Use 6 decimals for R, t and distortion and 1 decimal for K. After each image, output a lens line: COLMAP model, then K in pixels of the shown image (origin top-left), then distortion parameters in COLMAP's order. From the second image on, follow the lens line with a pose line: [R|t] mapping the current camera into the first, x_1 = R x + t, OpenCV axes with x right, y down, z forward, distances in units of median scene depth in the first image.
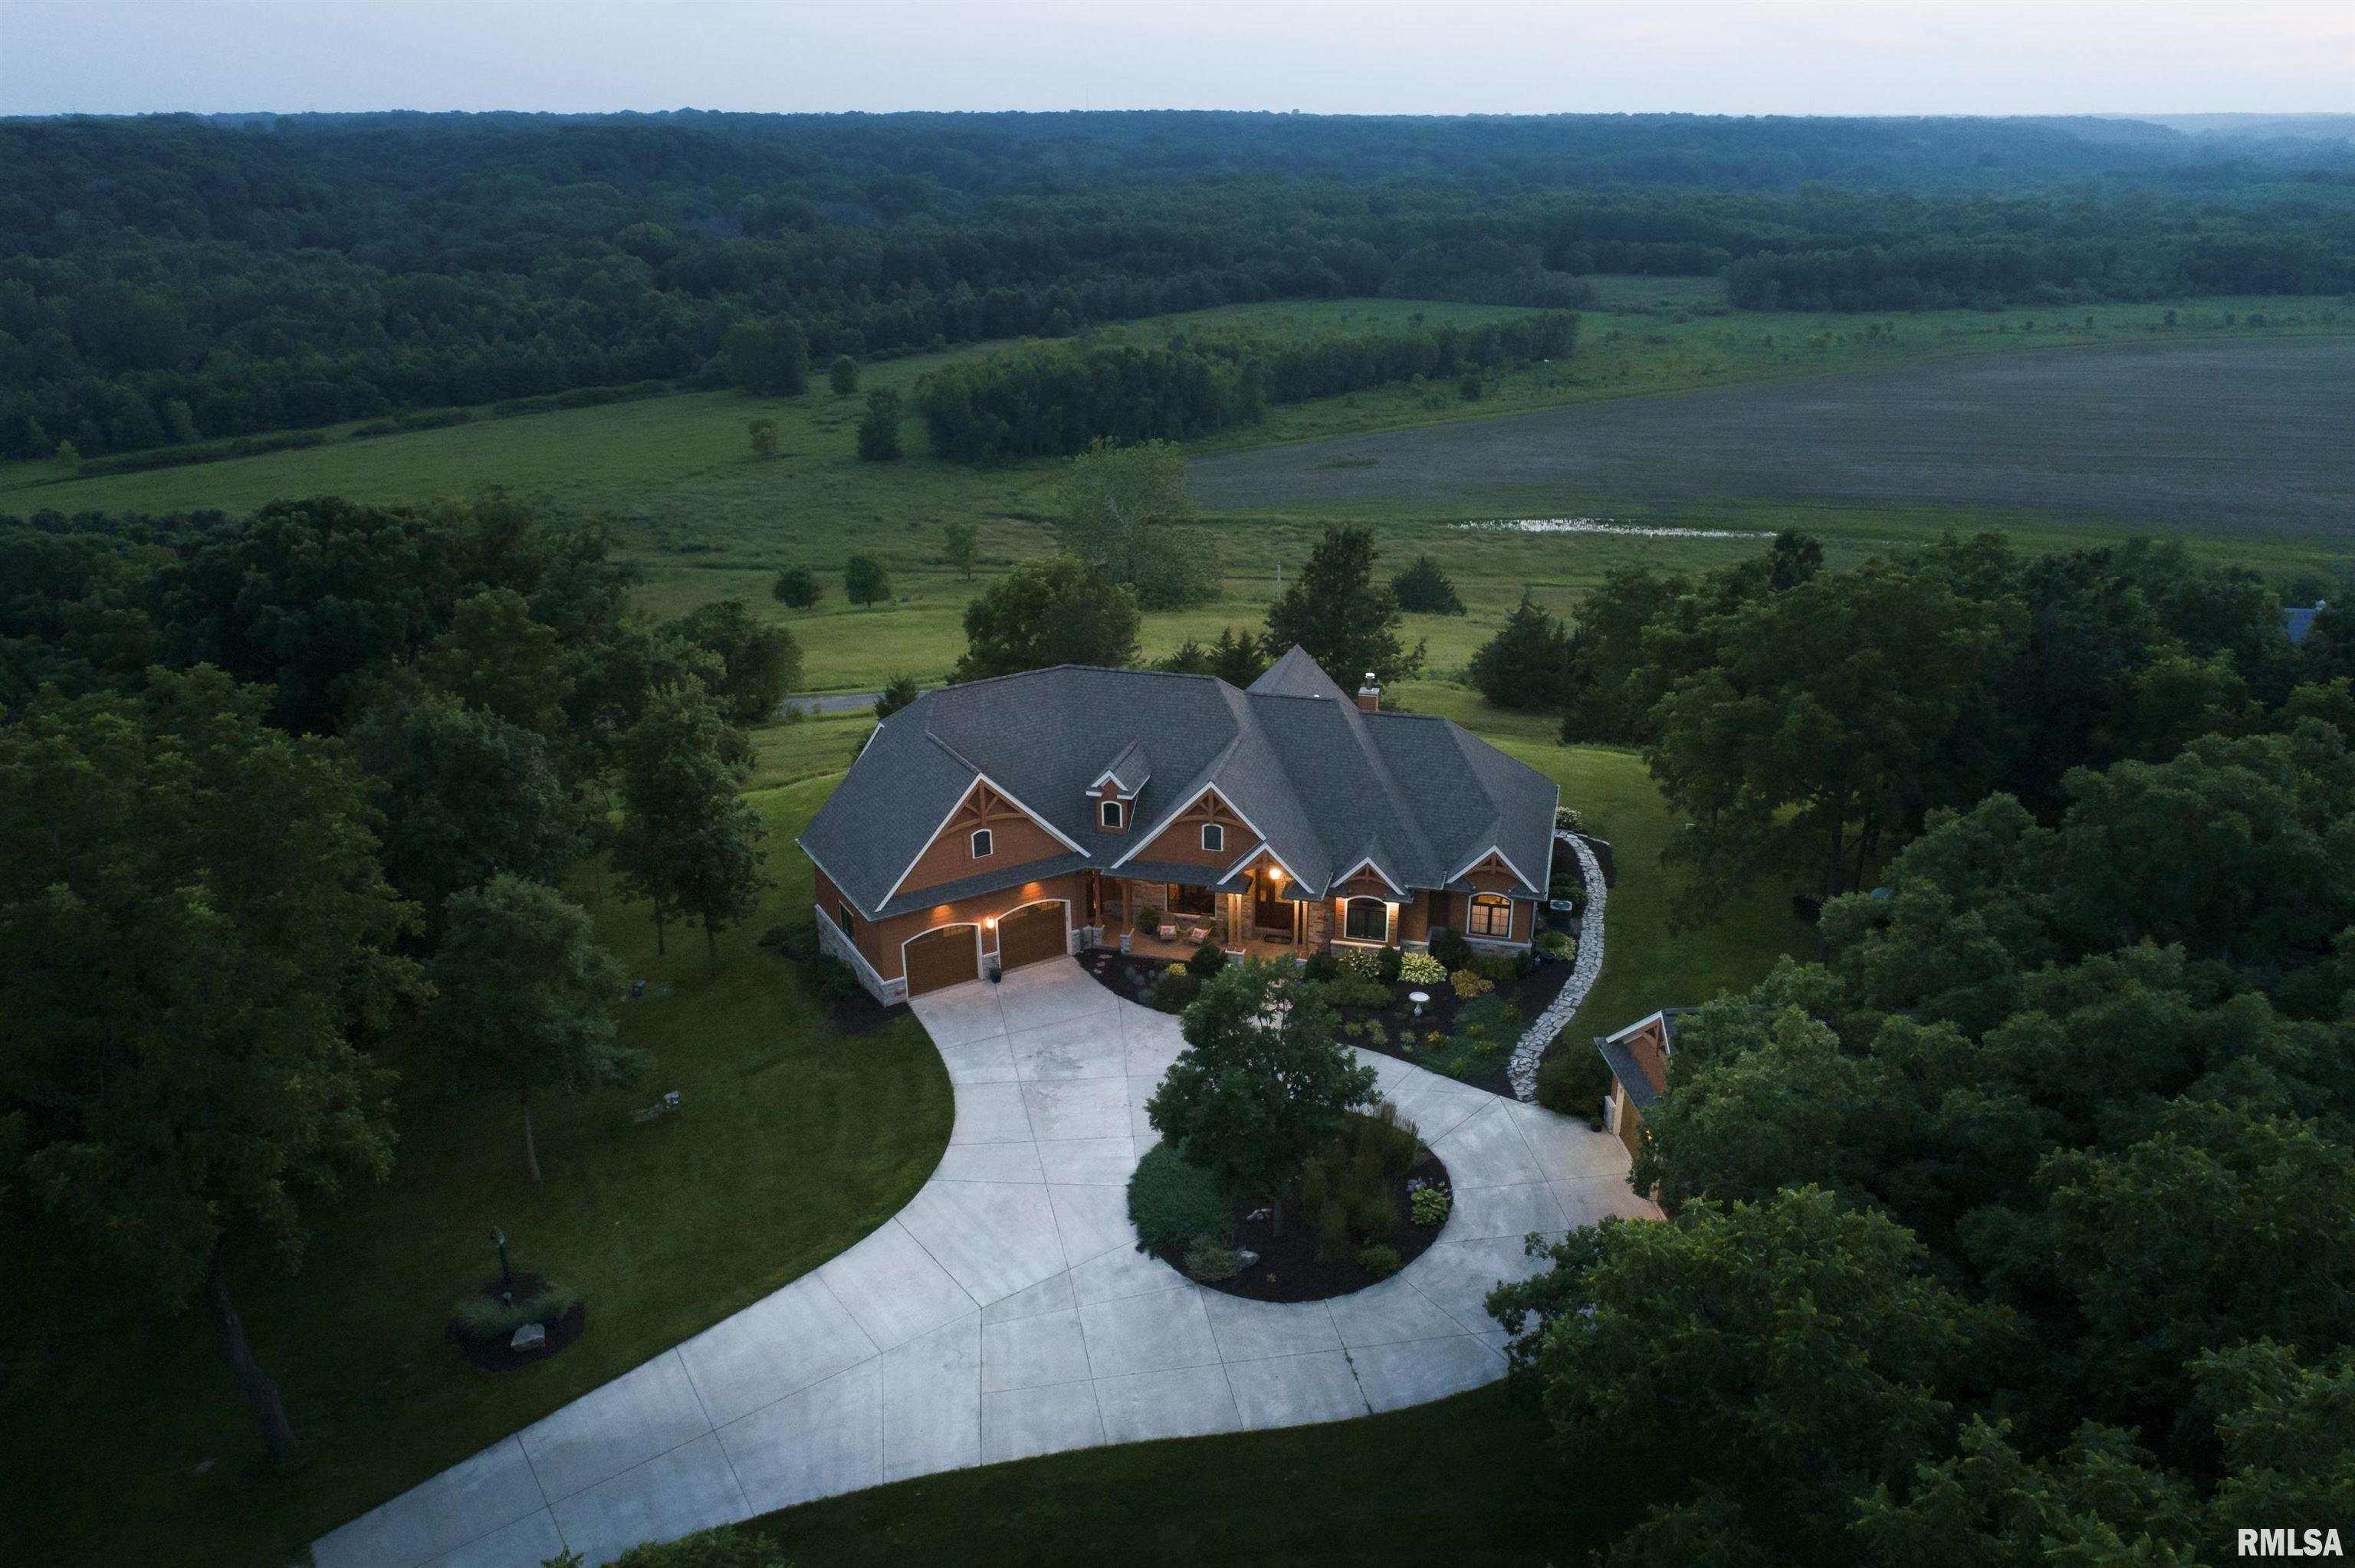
lens RADIAL K [[1661.8, 0, 1177.5], [0, 1661.8, 784.0], [0, 0, 1]] dist [-0.001964, 0.003771]
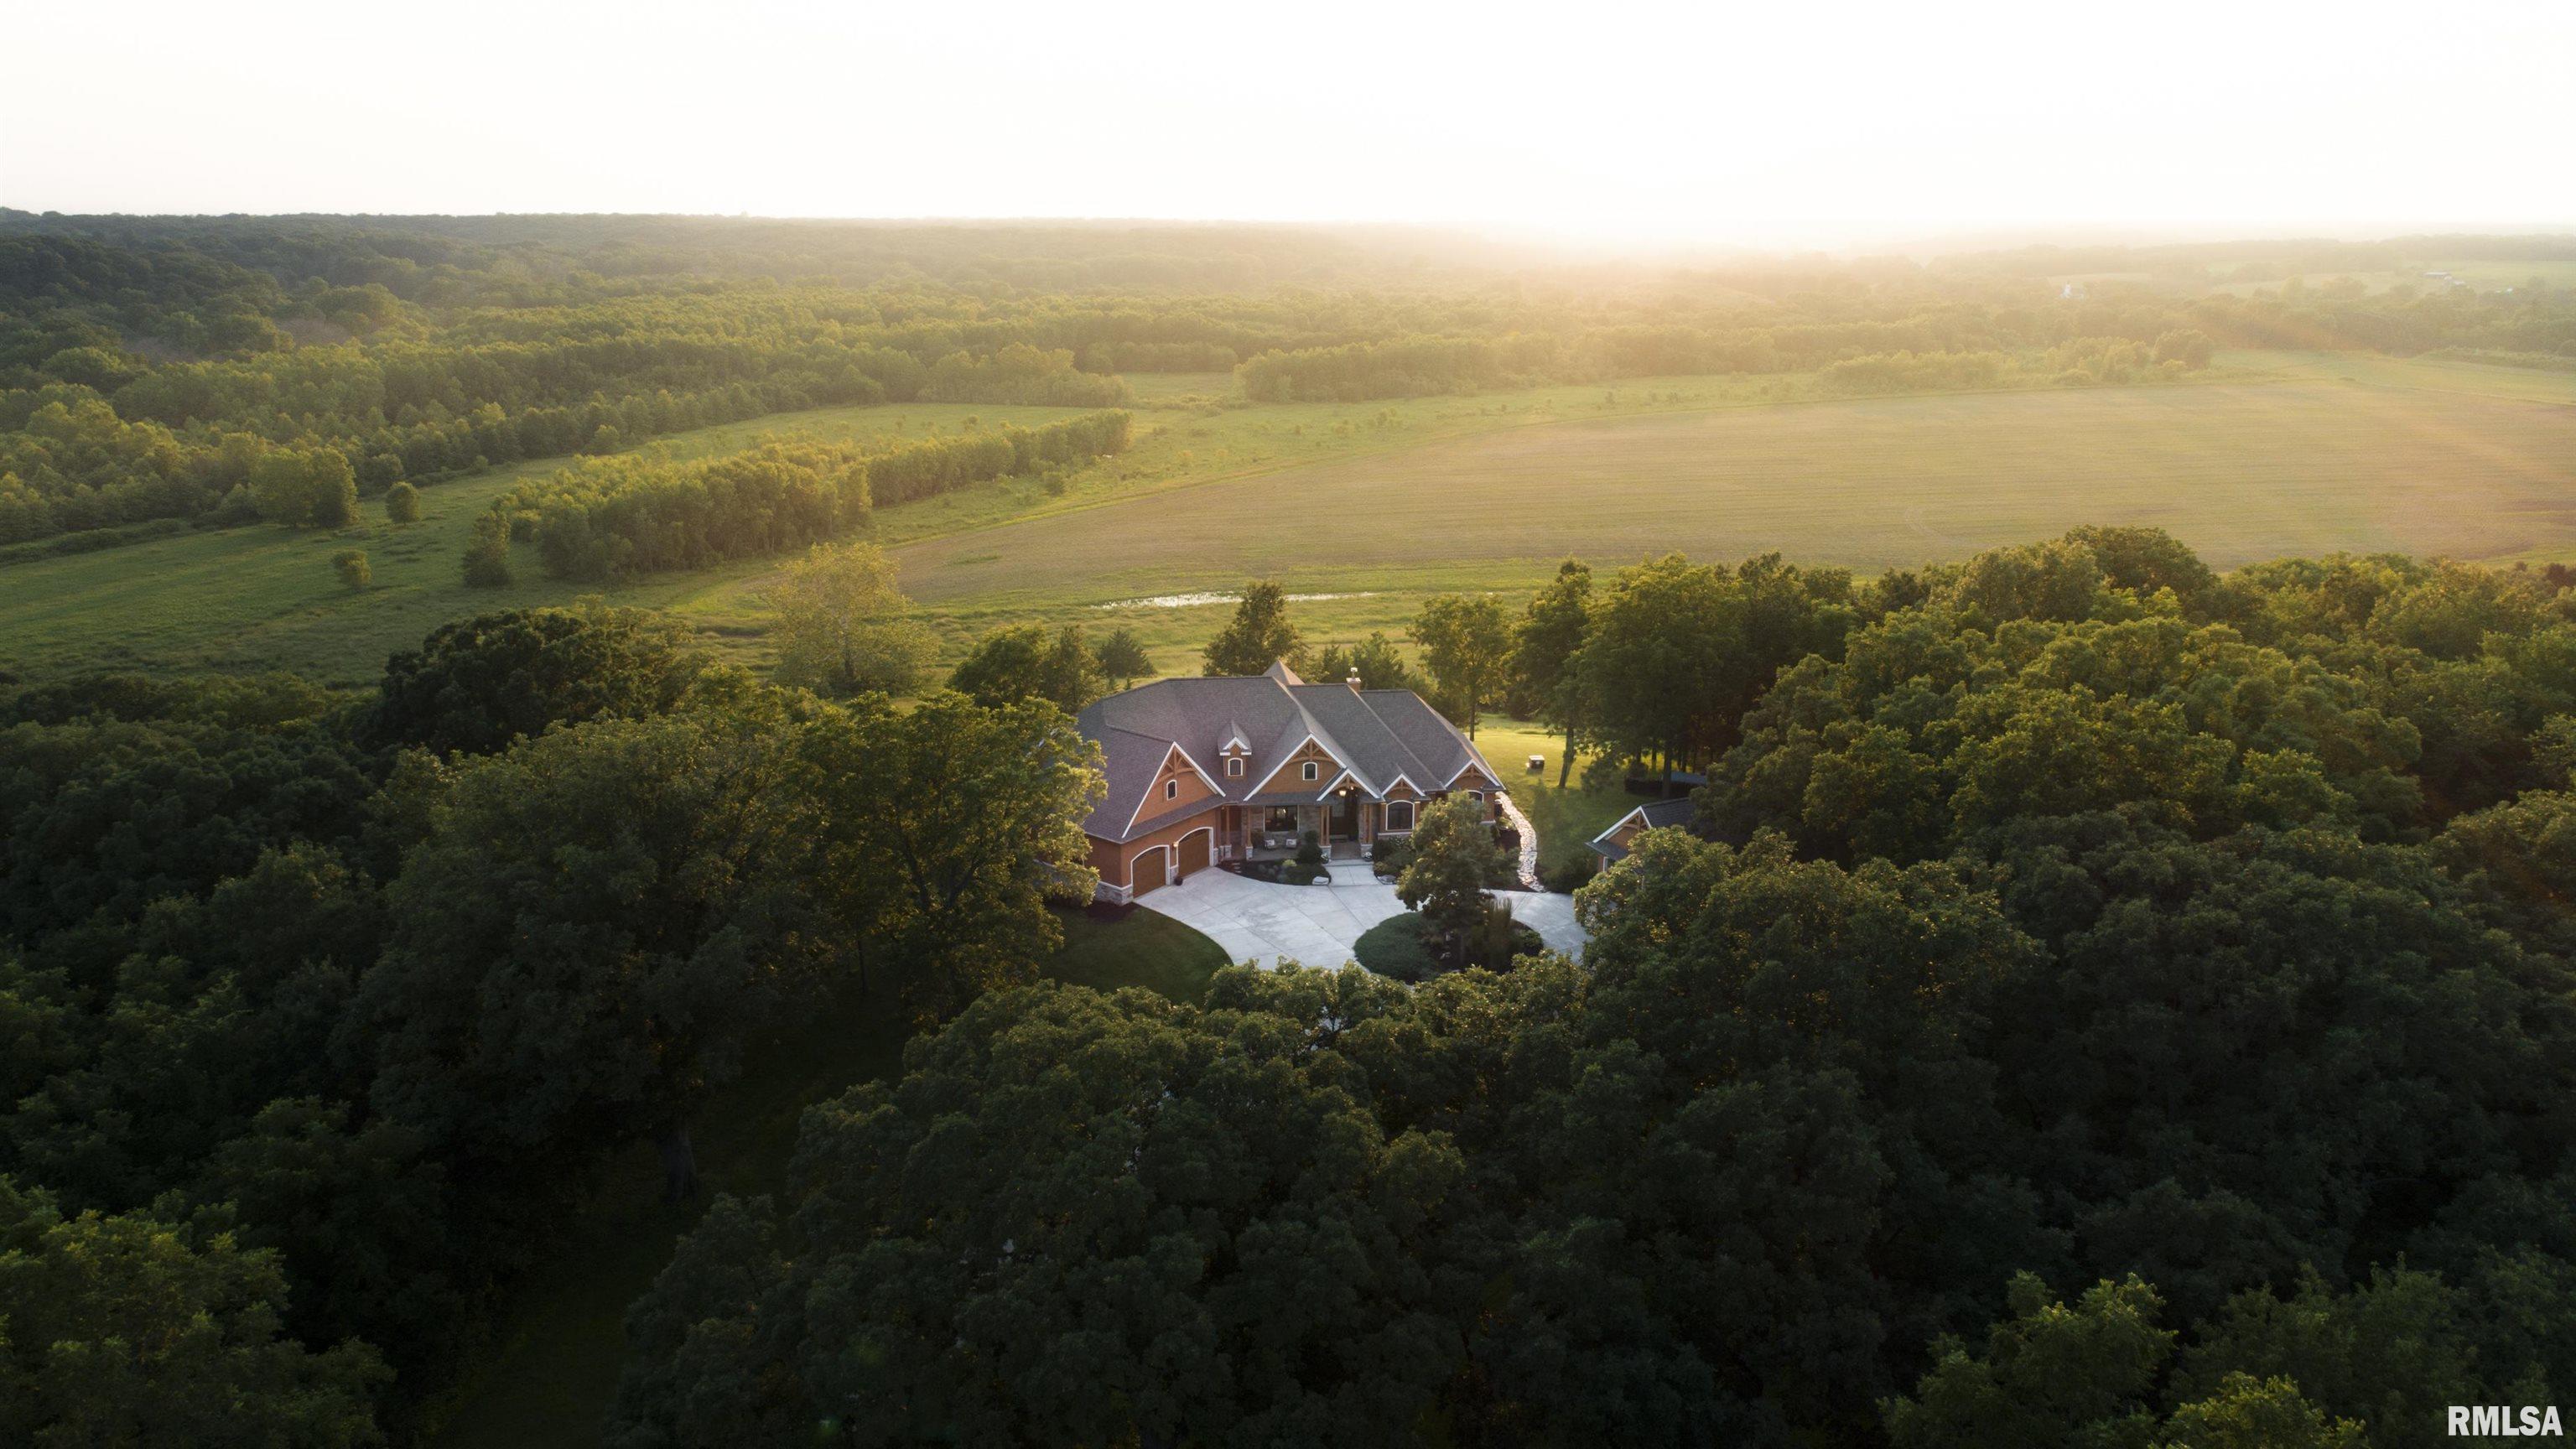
lens RADIAL K [[1764.6, 0, 1223.2], [0, 1764.6, 723.8], [0, 0, 1]] dist [0.005581, 0.002378]
pose [[0.943983, -0.091833, 0.316960, -0.132721], [0.123058, 0.989178, -0.079901, 0.025307], [-0.306192, 0.114429, 0.945067, -0.125158]]
